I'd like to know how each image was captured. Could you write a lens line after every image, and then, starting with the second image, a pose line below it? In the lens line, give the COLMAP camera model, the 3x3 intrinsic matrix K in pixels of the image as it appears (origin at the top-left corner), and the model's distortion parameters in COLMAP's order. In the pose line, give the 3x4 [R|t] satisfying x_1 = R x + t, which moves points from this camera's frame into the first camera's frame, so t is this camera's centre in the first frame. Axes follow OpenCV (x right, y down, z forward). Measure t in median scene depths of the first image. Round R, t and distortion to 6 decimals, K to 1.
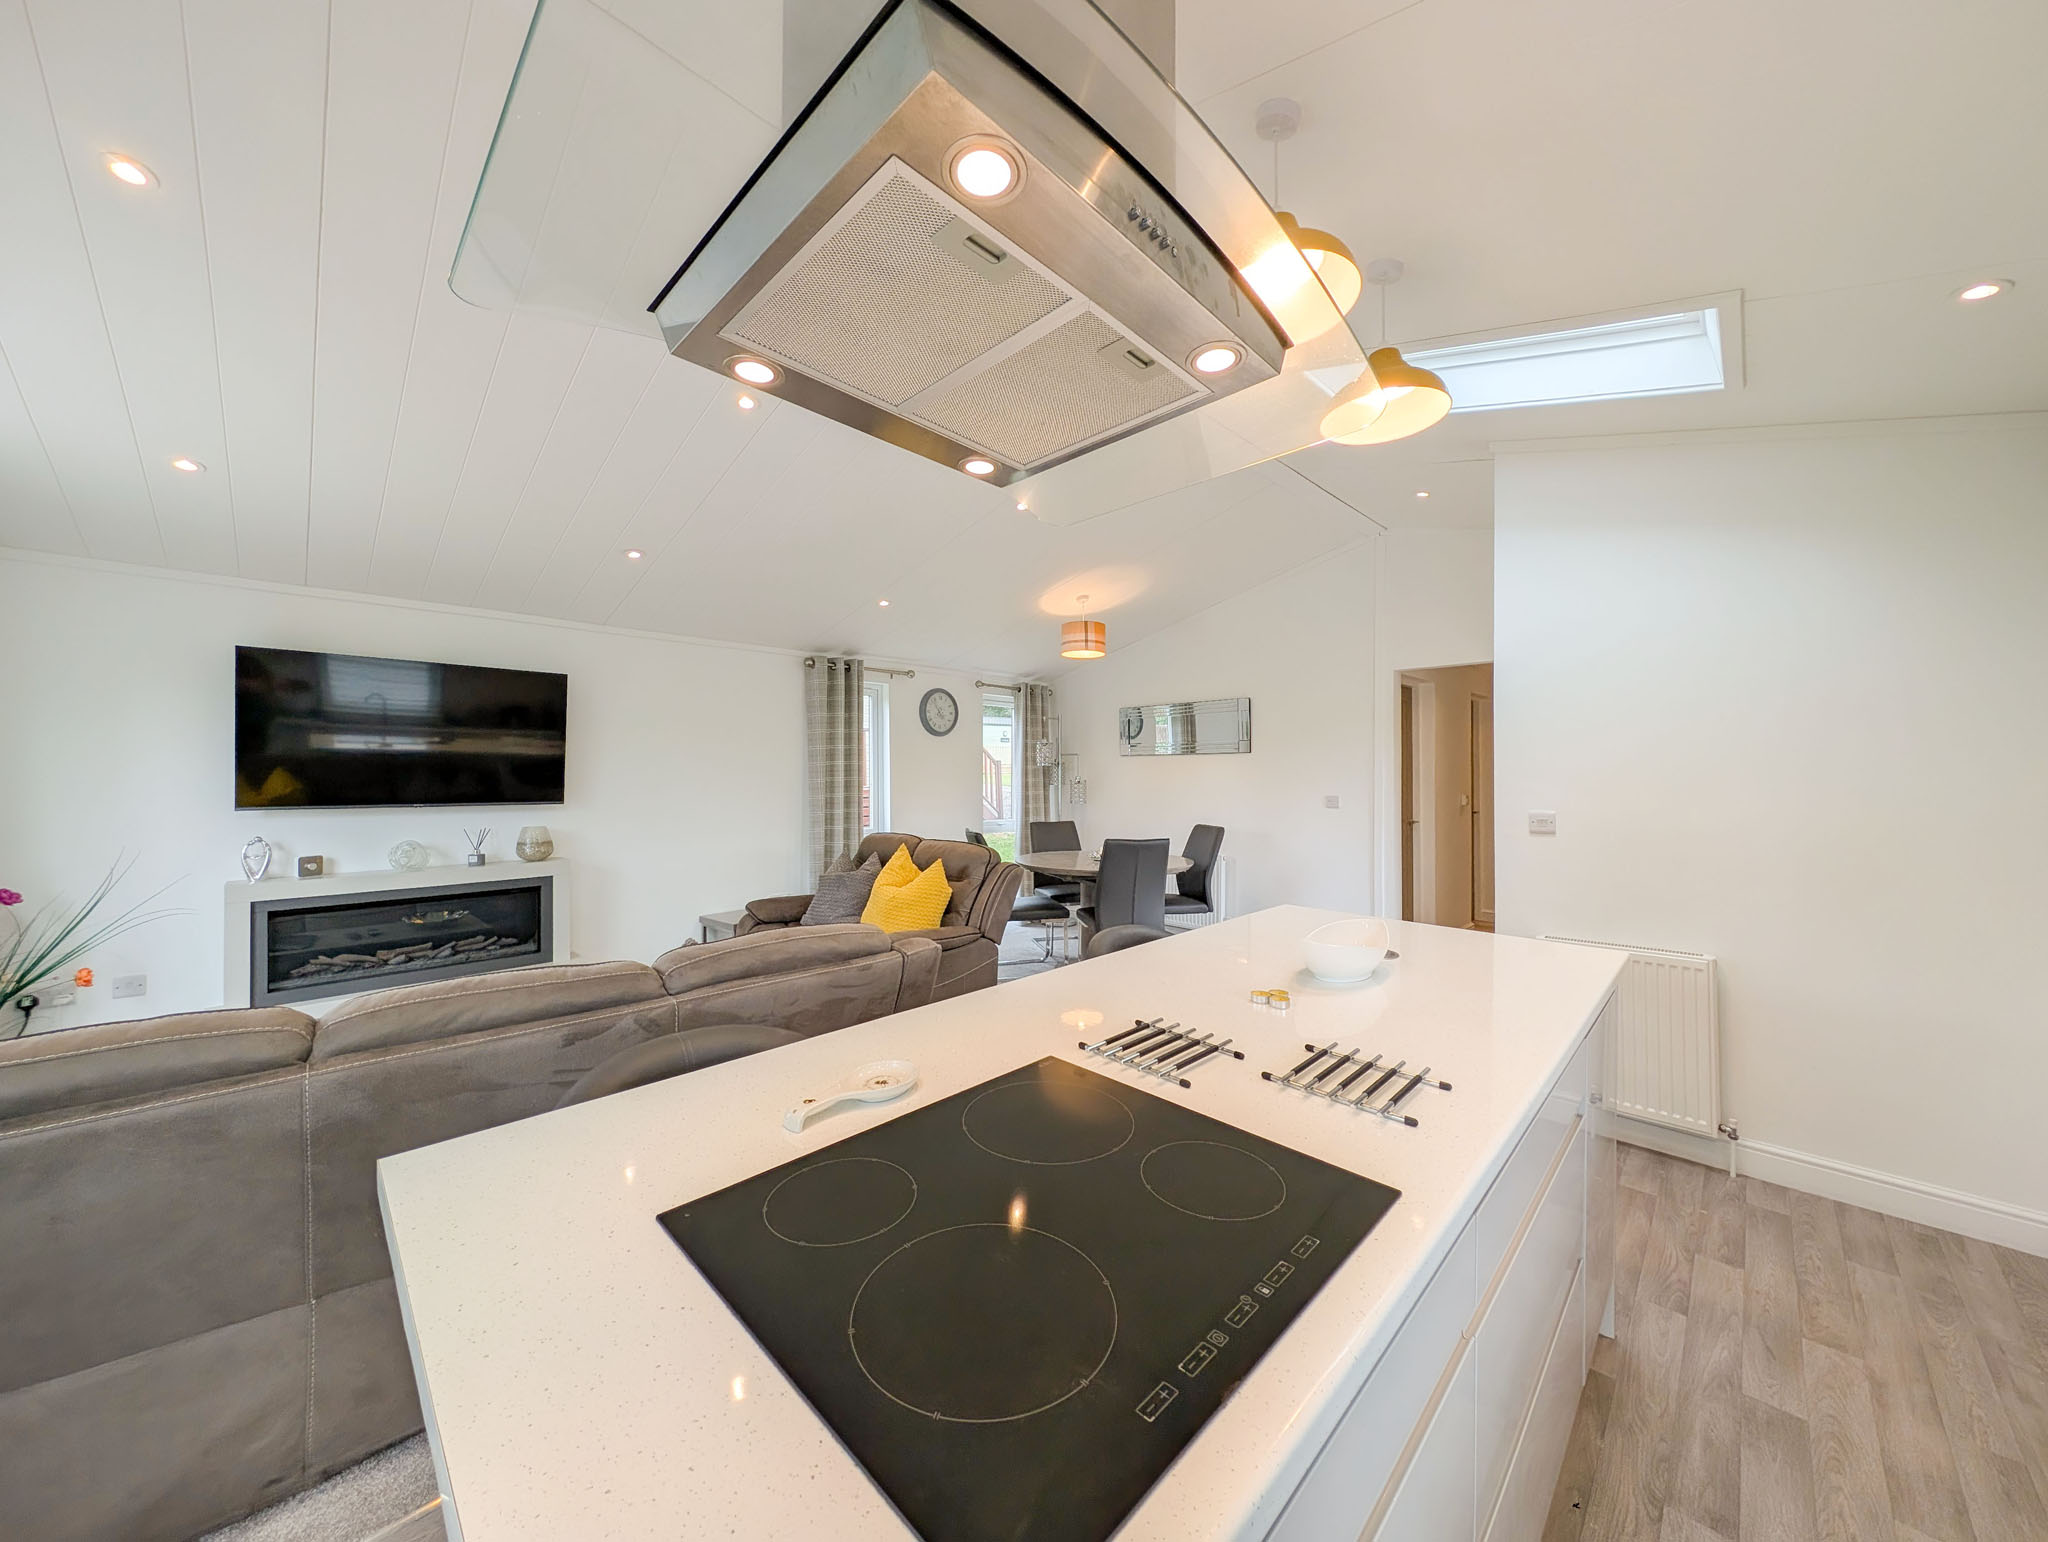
lens RADIAL K [[736.3, 0, 1021.1], [0, 736.3, 755.5], [0, 0, 1]] dist [0.000425, 0.000038]
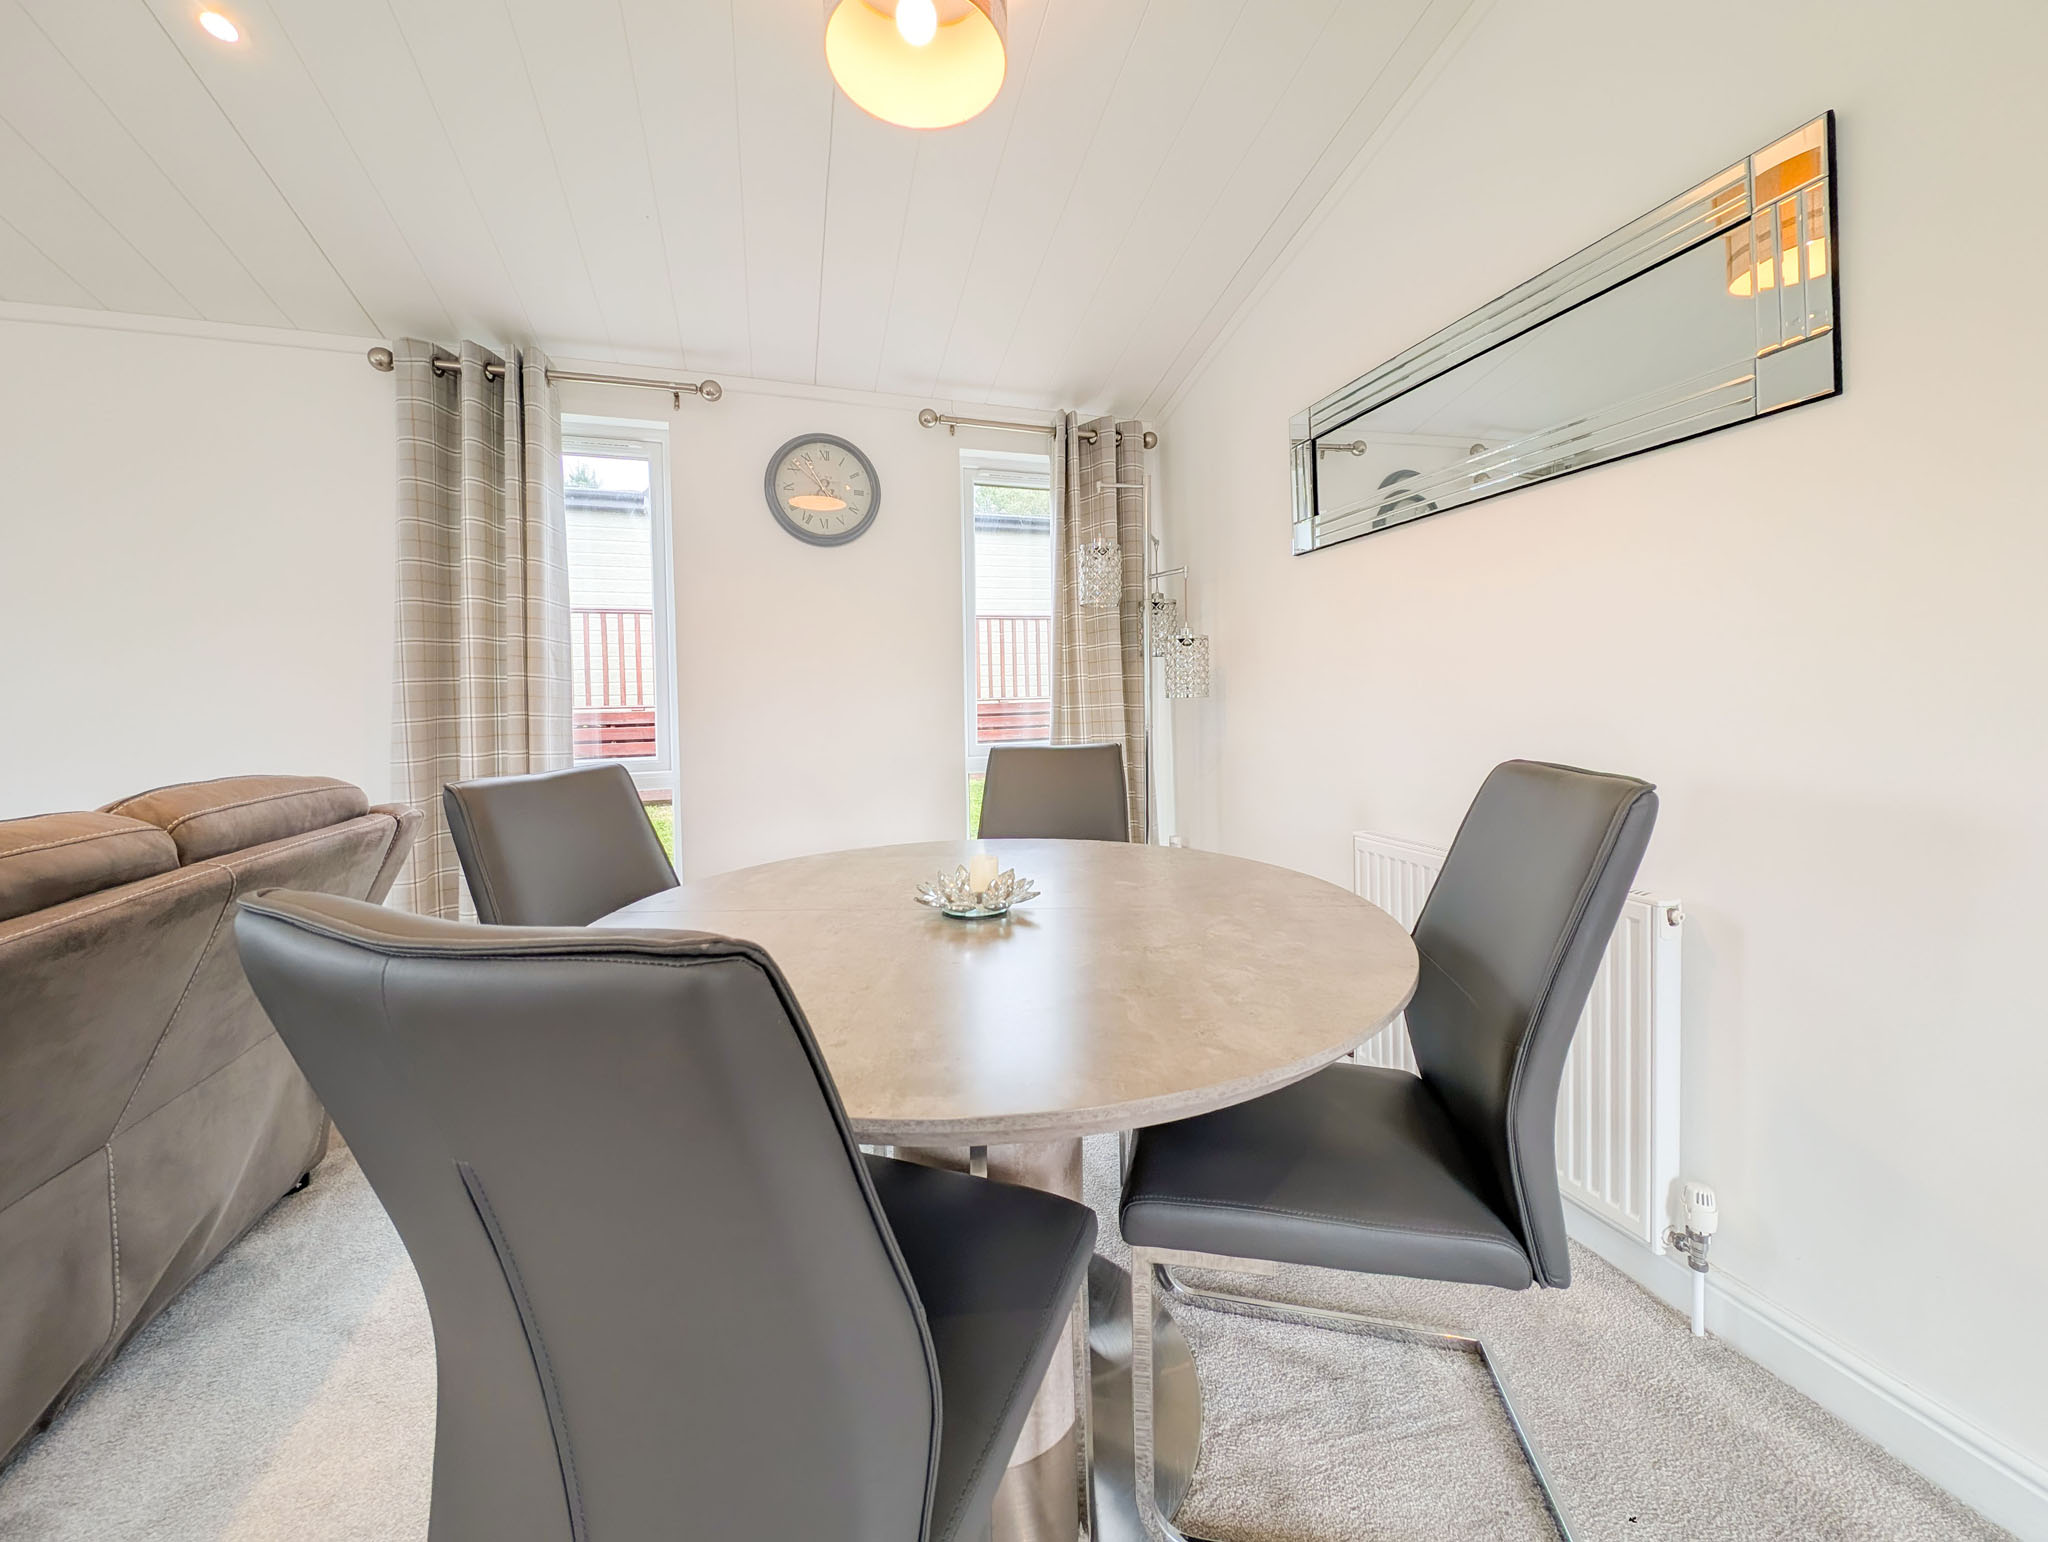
lens RADIAL K [[736.3, 0, 1021.1], [0, 736.3, 755.5], [0, 0, 1]] dist [0.000425, 0.000038]
pose [[0.894467, 0.006040, -0.447093, 0.225104], [0.037434, 0.995387, 0.088338, 0.074367], [0.445564, -0.095752, 0.890115, 0.806595]]
